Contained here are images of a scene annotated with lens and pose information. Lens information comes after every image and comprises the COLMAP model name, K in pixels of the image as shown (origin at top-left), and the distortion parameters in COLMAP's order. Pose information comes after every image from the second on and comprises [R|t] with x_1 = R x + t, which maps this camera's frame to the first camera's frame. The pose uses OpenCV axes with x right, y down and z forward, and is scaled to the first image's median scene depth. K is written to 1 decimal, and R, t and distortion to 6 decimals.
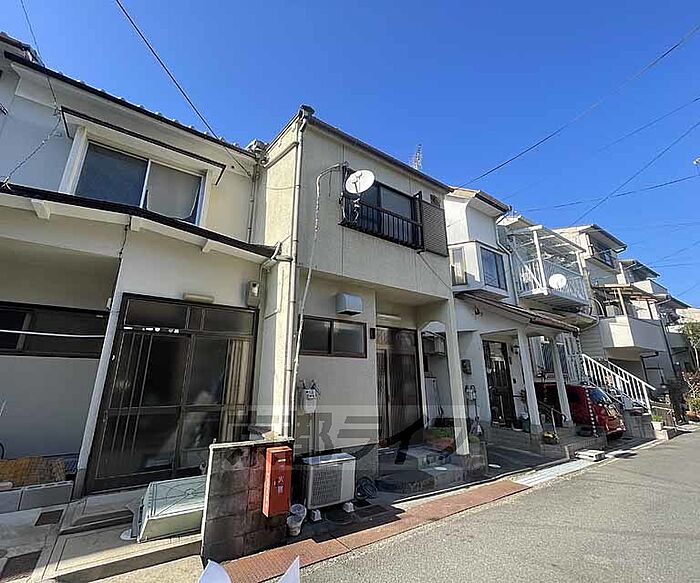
lens RADIAL K [[311.6, 0, 346.7], [0, 311.6, 291.0], [0, 0, 1]] dist [-0.005168, 0.001049]
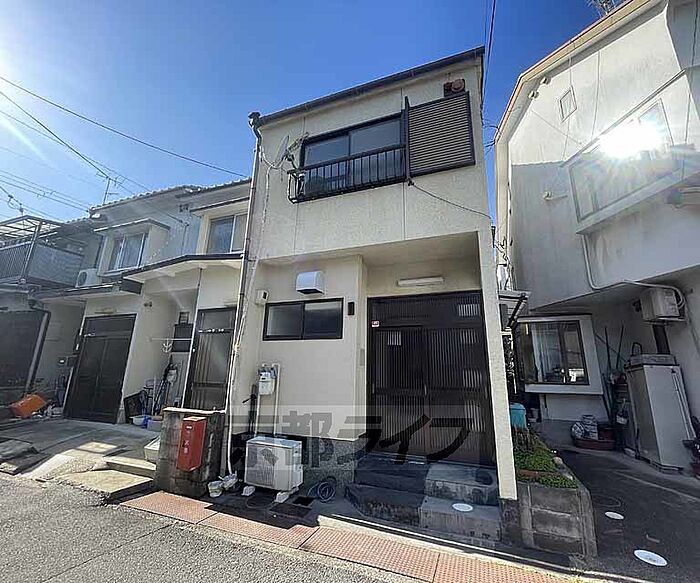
lens RADIAL K [[311.6, 0, 356.9], [0, 311.6, 290.7], [0, 0, 1]] dist [-0.005168, 0.001049]
pose [[0.578496, -0.197347, -0.791452, 0.806007], [0.212392, 0.973265, -0.087437, 0.176614], [0.787548, -0.117516, 0.604945, 0.551358]]
